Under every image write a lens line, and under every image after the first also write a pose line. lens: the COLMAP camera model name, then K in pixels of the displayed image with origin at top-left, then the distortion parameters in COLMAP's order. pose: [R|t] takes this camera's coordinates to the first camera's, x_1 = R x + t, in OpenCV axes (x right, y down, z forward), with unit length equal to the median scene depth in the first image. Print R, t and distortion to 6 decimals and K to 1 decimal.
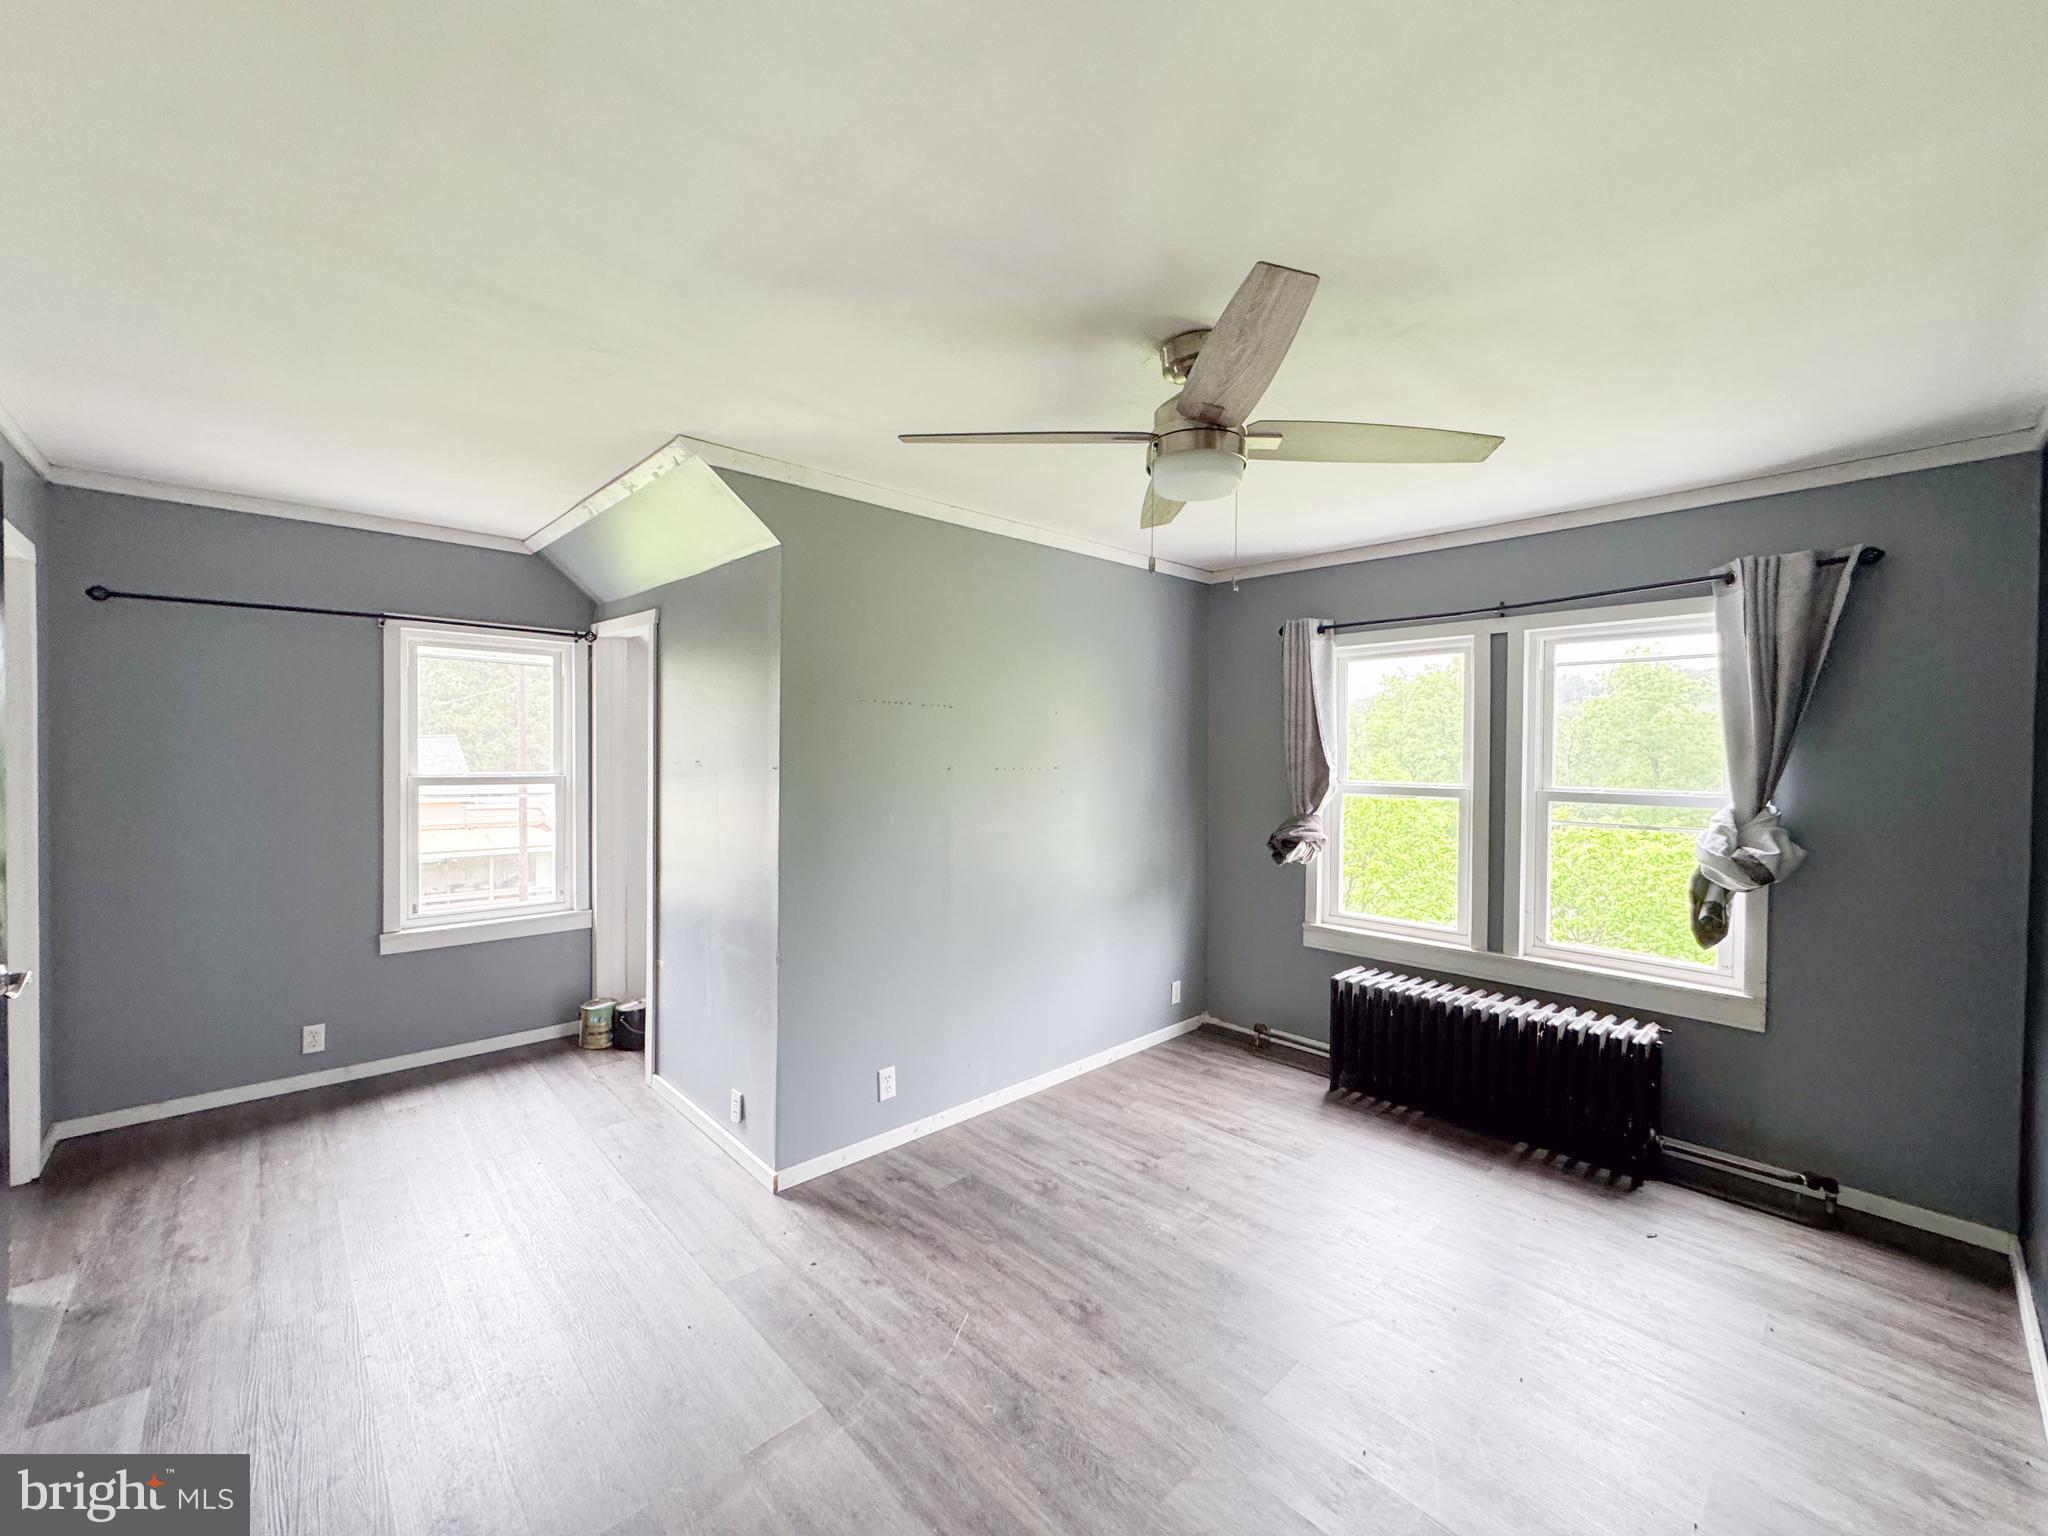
lens RADIAL K [[817.0, 0, 1027.6], [0, 817.0, 765.2], [0, 0, 1]] dist [-0.003205, 0.000138]
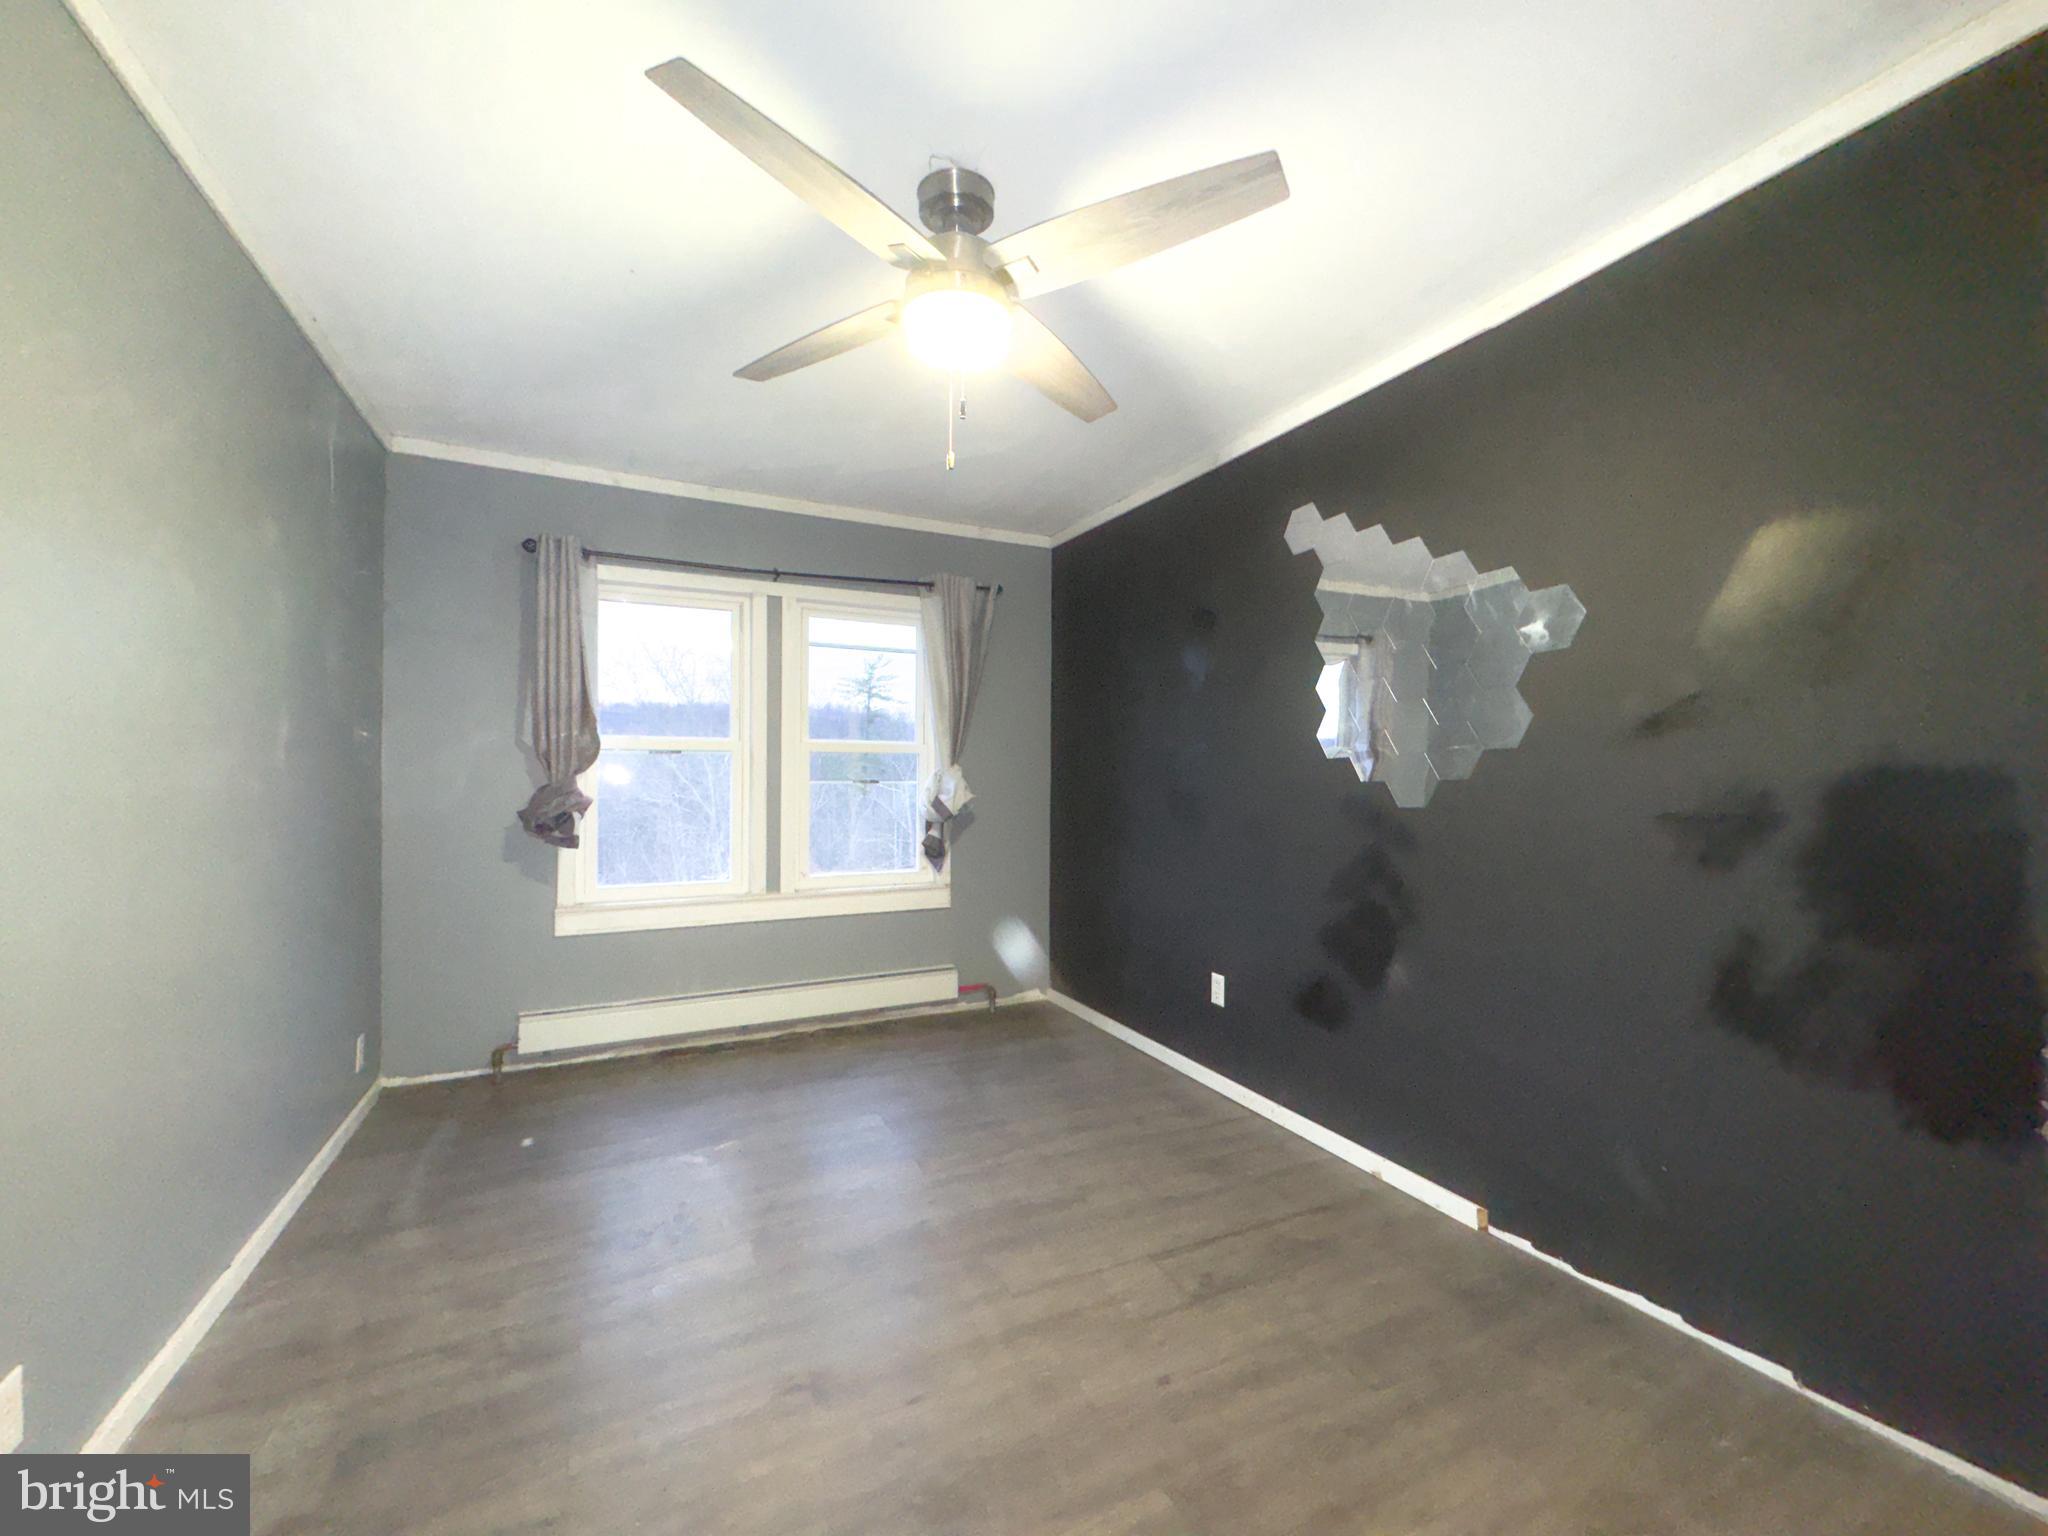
lens RADIAL K [[817.0, 0, 1015.3], [0, 817.0, 774.0], [0, 0, 1]] dist [-0.003205, 0.000138]
pose [[0.296982, -0.003685, 0.954876, -0.435210], [0.015875, 0.999873, -0.001079, 0.096819], [-0.954751, 0.015479, 0.297003, 0.458567]]
